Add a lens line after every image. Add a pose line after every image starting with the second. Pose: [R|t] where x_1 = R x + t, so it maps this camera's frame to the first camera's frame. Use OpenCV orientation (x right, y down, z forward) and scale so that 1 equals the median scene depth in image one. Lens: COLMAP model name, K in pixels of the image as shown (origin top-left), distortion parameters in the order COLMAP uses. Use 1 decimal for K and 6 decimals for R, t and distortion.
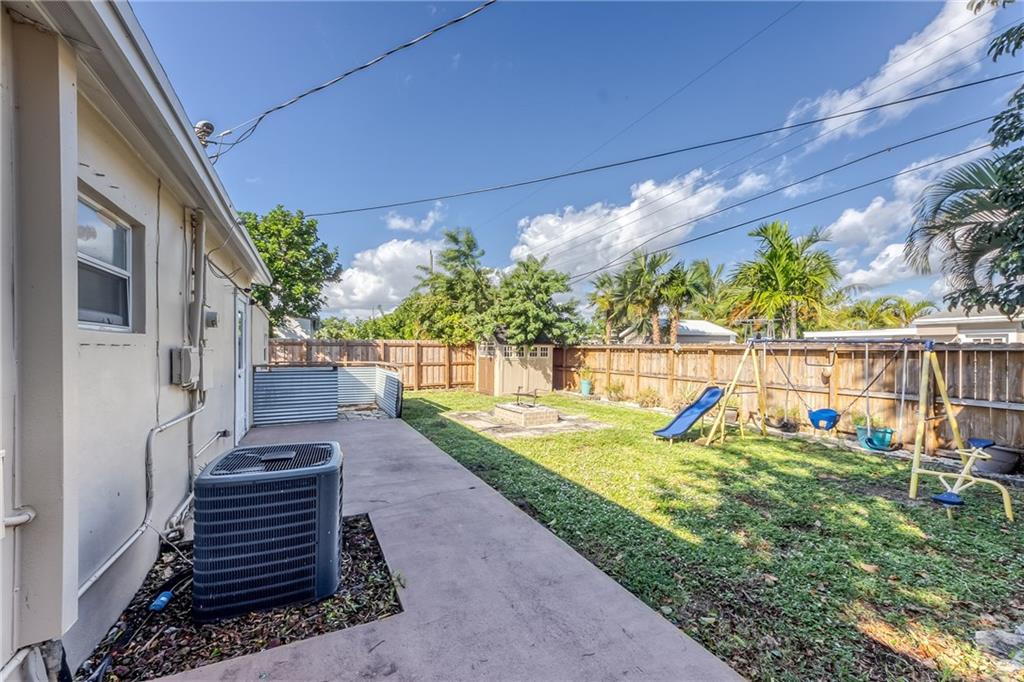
lens RADIAL K [[388.4, 0, 512.3], [0, 388.4, 346.7], [0, 0, 1]] dist [0.000232, -0.000025]
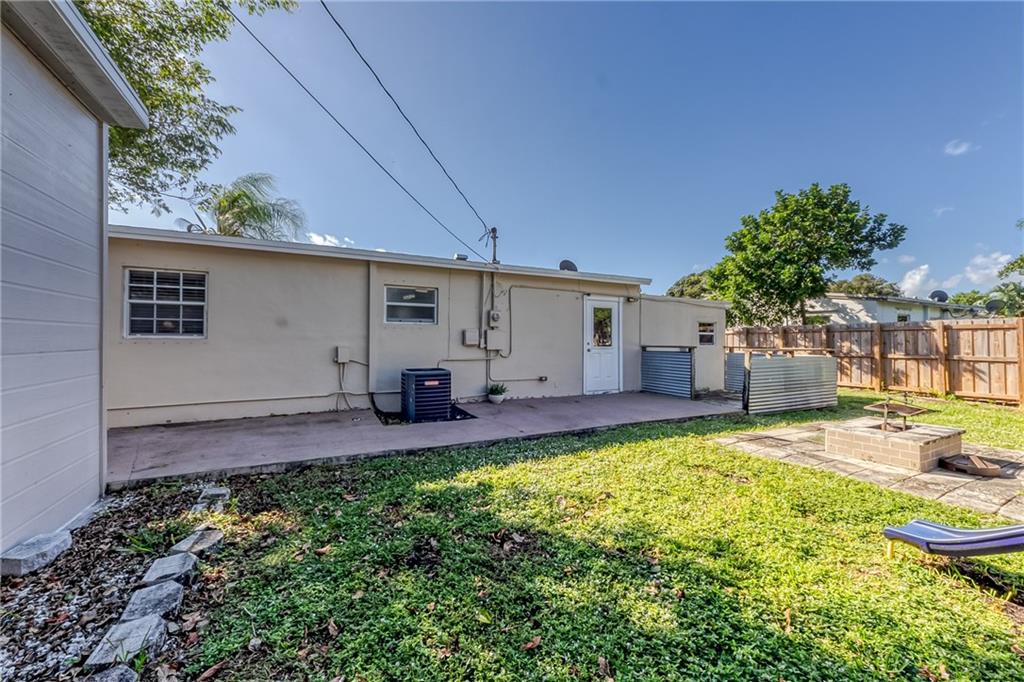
lens RADIAL K [[389.1, 0, 510.2], [0, 389.1, 346.9], [0, 0, 1]] dist [0.000411, -0.000086]
pose [[-0.009090, 0.010094, -0.999908, 0.356739], [0.000608, 0.999949, 0.010089, 0.020890], [0.999958, -0.000516, -0.009096, 0.291181]]
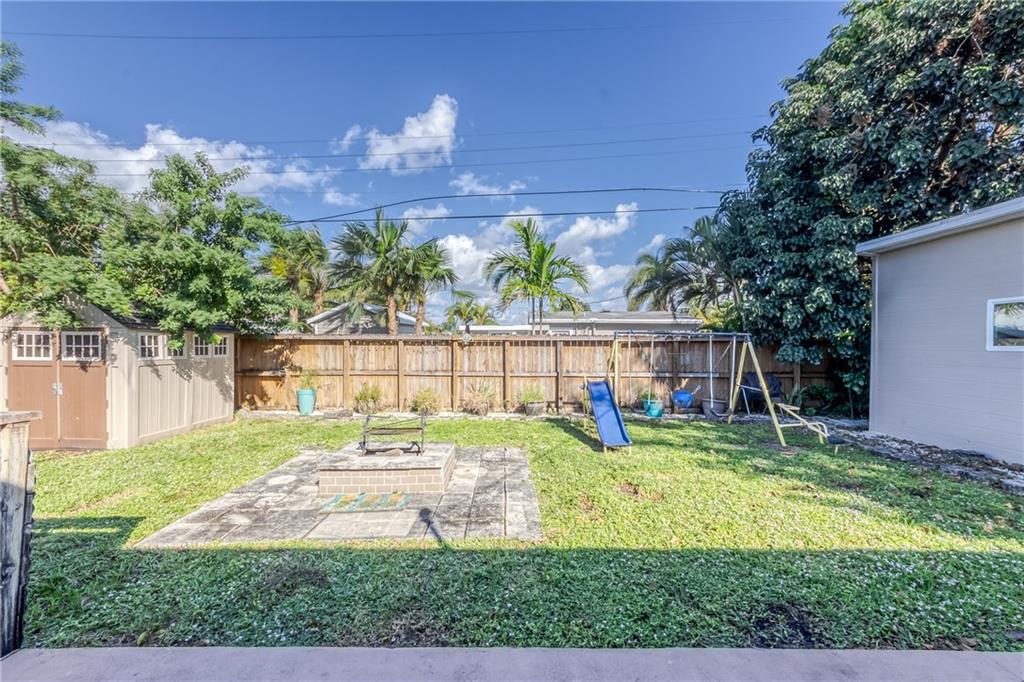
lens RADIAL K [[386.3, 0, 512.0], [0, 386.3, 341.0], [0, 0, 1]] dist [-0.016239, -0.000021]
pose [[0.467162, -0.005058, 0.884157, -0.204554], [-0.003356, 0.999966, 0.007493, 0.000677], [-0.884165, -0.006467, 0.467129, 0.377572]]
